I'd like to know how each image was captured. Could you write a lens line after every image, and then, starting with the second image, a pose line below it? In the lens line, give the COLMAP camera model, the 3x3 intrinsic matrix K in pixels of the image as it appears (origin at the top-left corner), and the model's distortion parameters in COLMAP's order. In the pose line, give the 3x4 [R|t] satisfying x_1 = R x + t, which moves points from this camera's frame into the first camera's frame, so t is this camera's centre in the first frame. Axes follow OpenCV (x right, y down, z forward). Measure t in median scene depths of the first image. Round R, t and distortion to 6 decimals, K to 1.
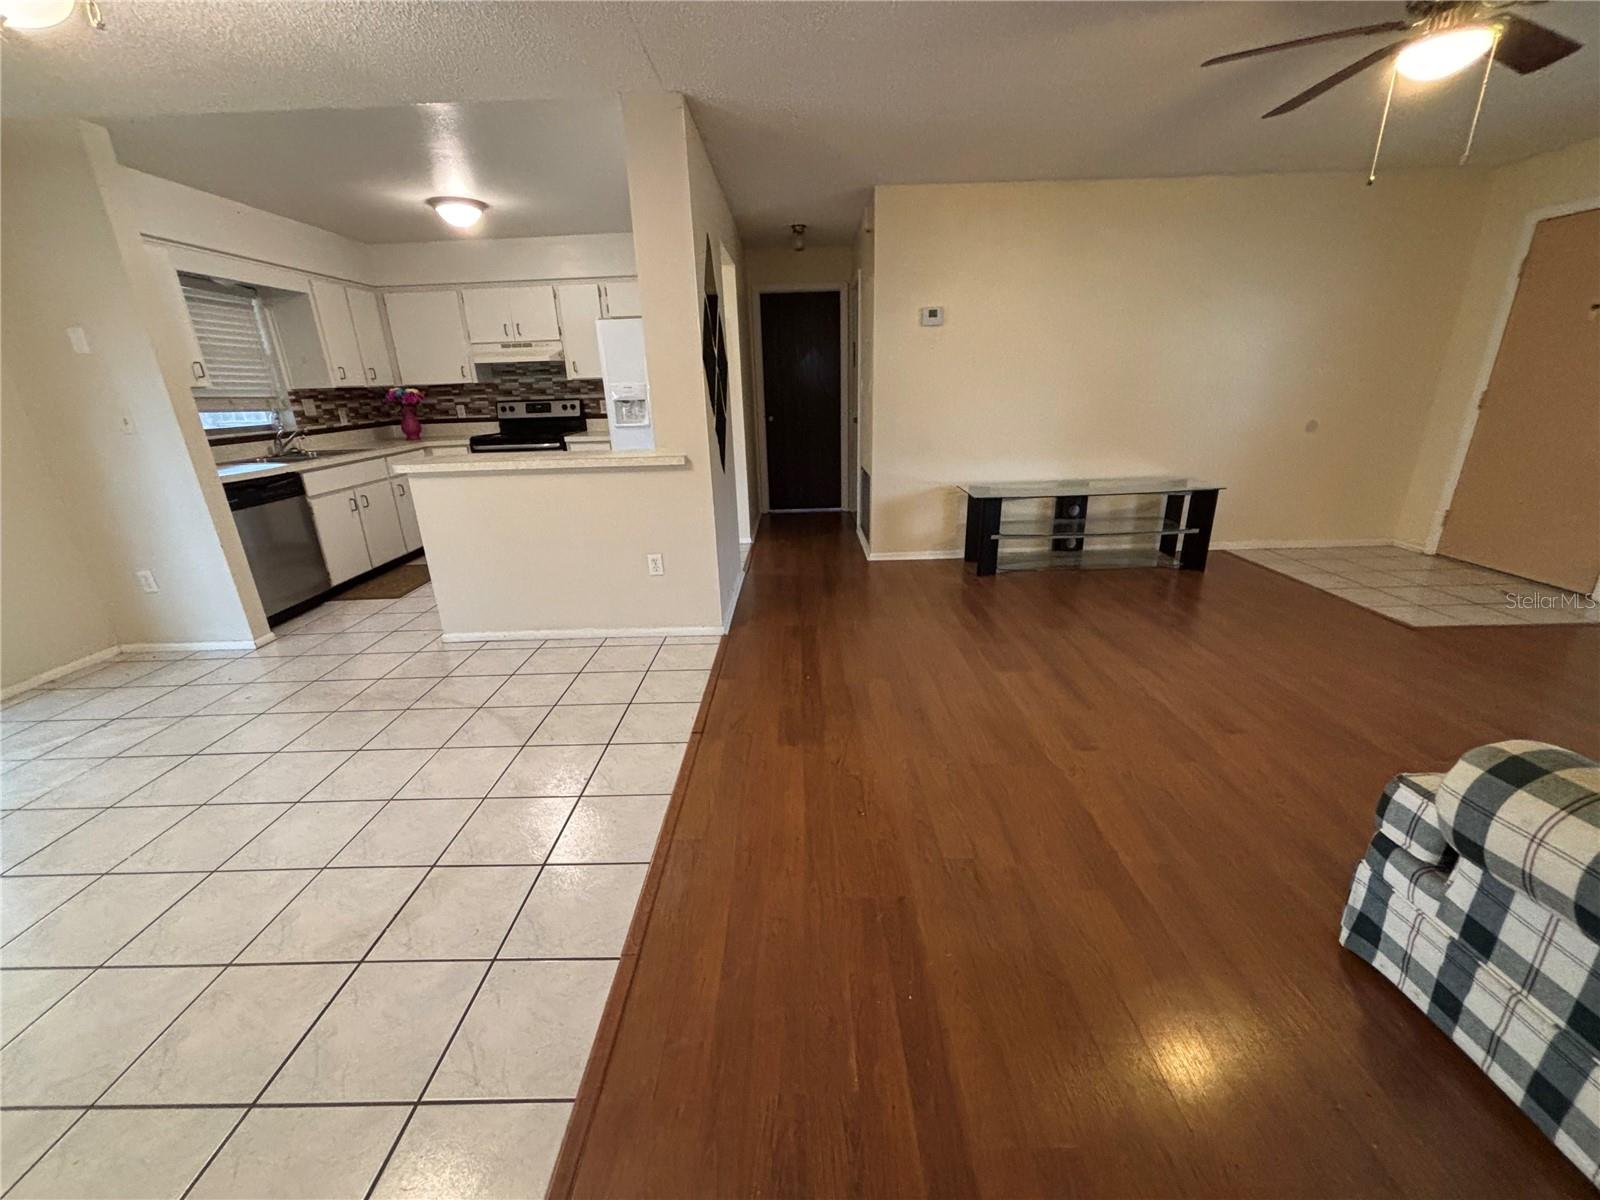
lens RADIAL K [[639.9, 0, 794.7], [0, 639.9, 599.1], [0, 0, 1]] dist [0.003572, -0.001800]
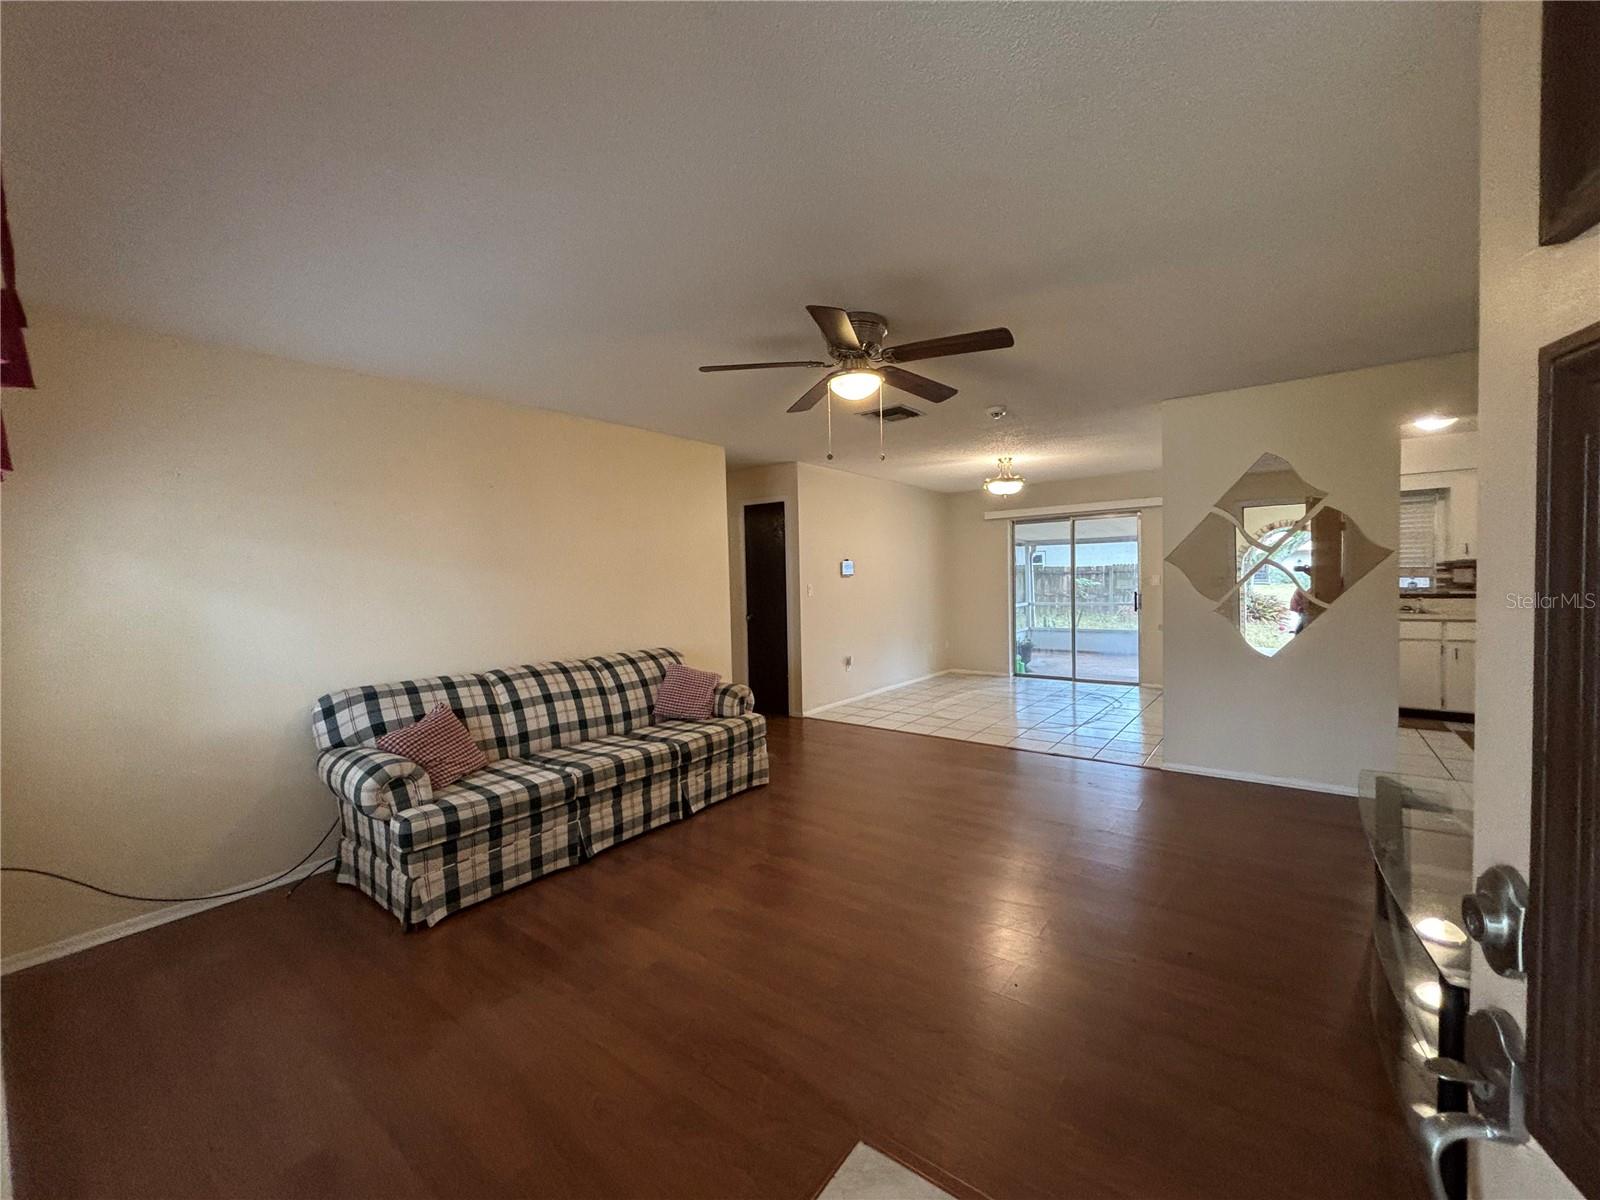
lens RADIAL K [[639.9, 0, 798.6], [0, 639.9, 609.1], [0, 0, 1]] dist [0.003572, -0.001800]
pose [[-0.597836, 0.084529, -0.797149, 0.977923], [-0.217741, 0.939914, 0.262966, -0.314473], [0.771479, 0.330783, -0.543509, 0.798085]]
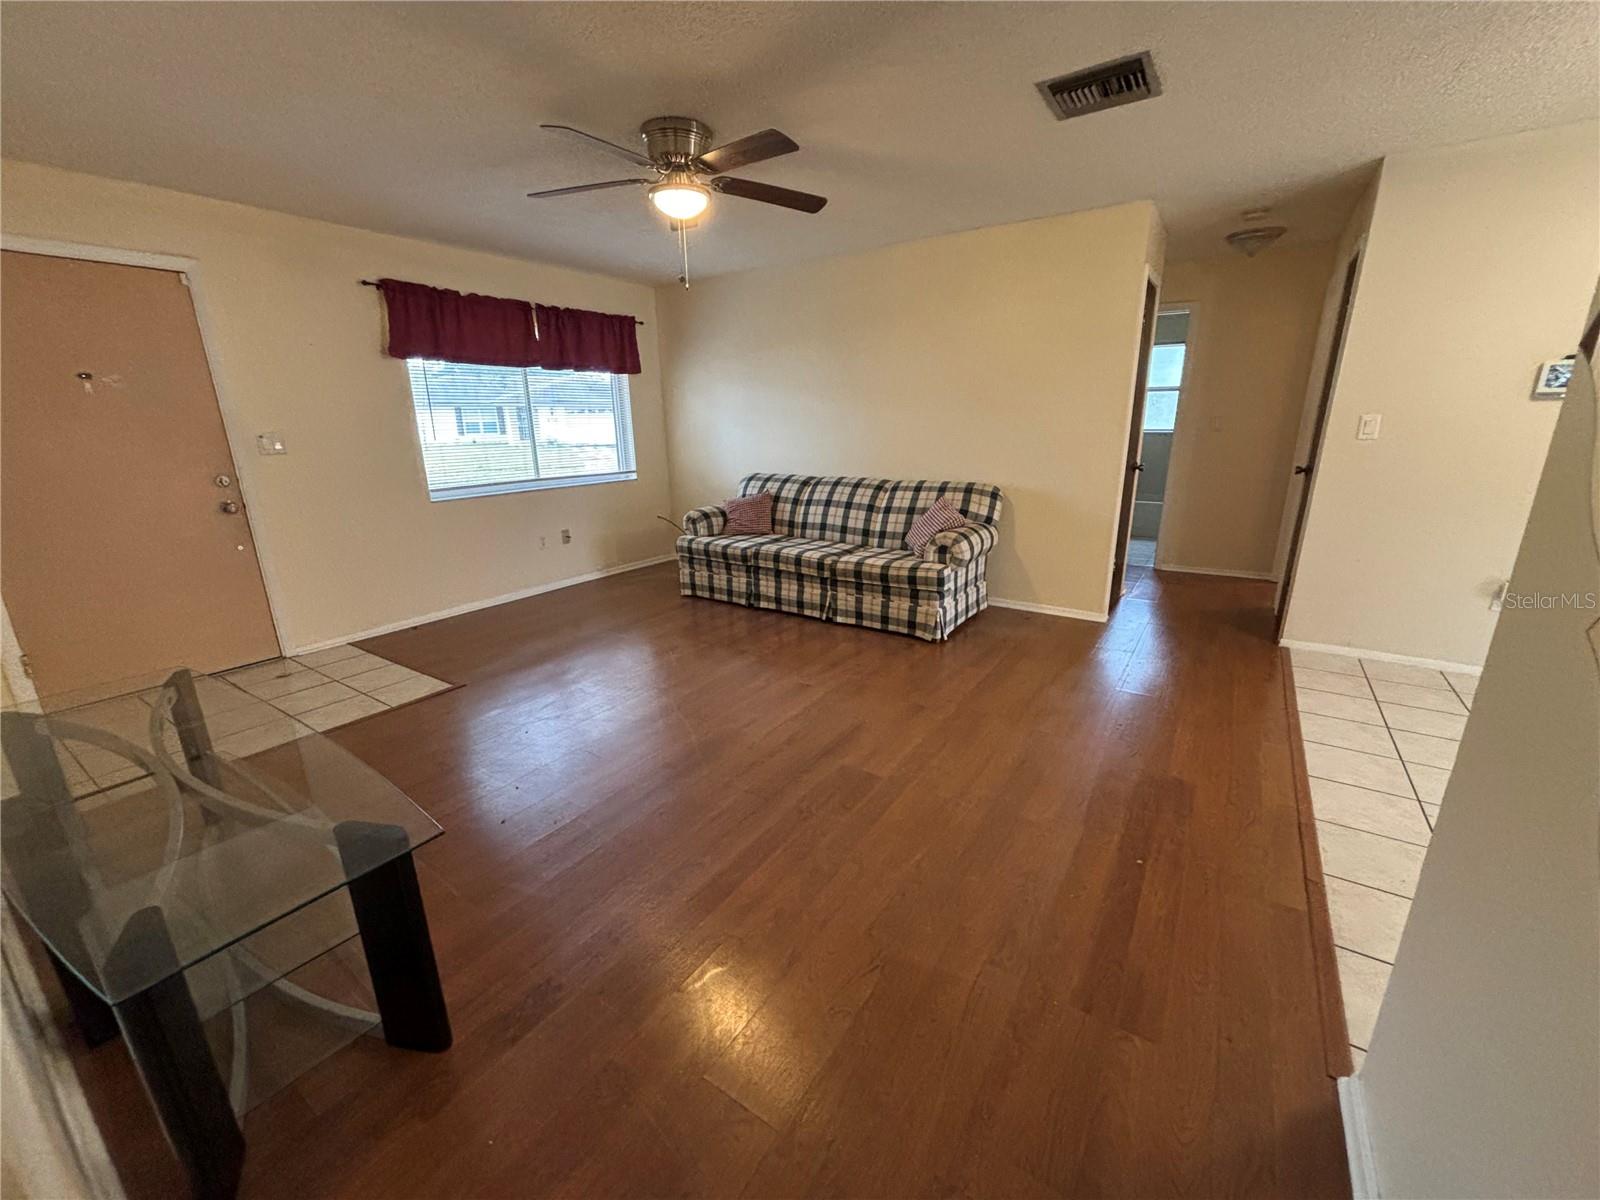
lens RADIAL K [[639.9, 0, 788.7], [0, 639.9, 605.0], [0, 0, 1]] dist [0.003572, -0.001800]
pose [[-0.828409, -0.118824, 0.547375, -0.007455], [0.218528, 0.831235, 0.511169, -0.343215], [-0.515737, 0.543074, -0.662636, 0.980577]]
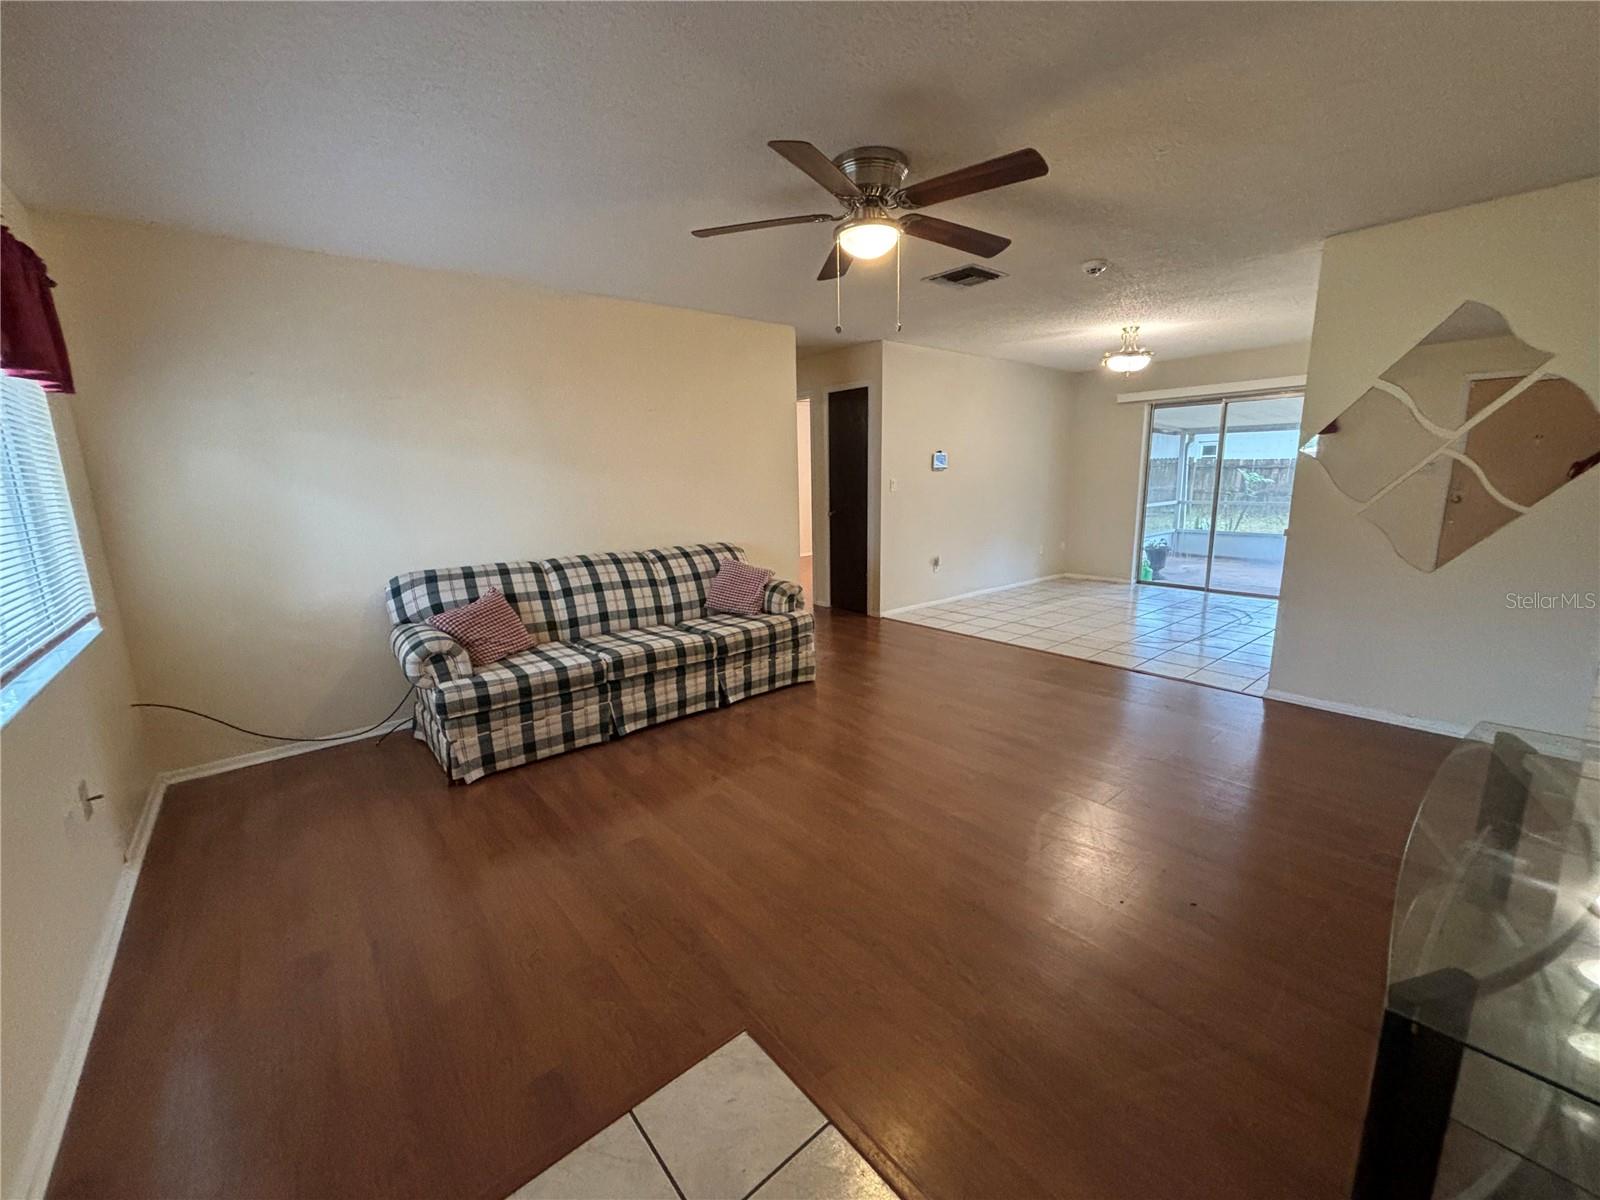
lens RADIAL K [[639.9, 0, 807.1], [0, 639.9, 609.3], [0, 0, 1]] dist [0.003572, -0.001800]
pose [[-0.752013, 0.180215, -0.634034, 0.866387], [-0.169794, 0.876475, 0.450513, -0.329794], [0.636904, 0.446447, -0.628521, 0.872365]]
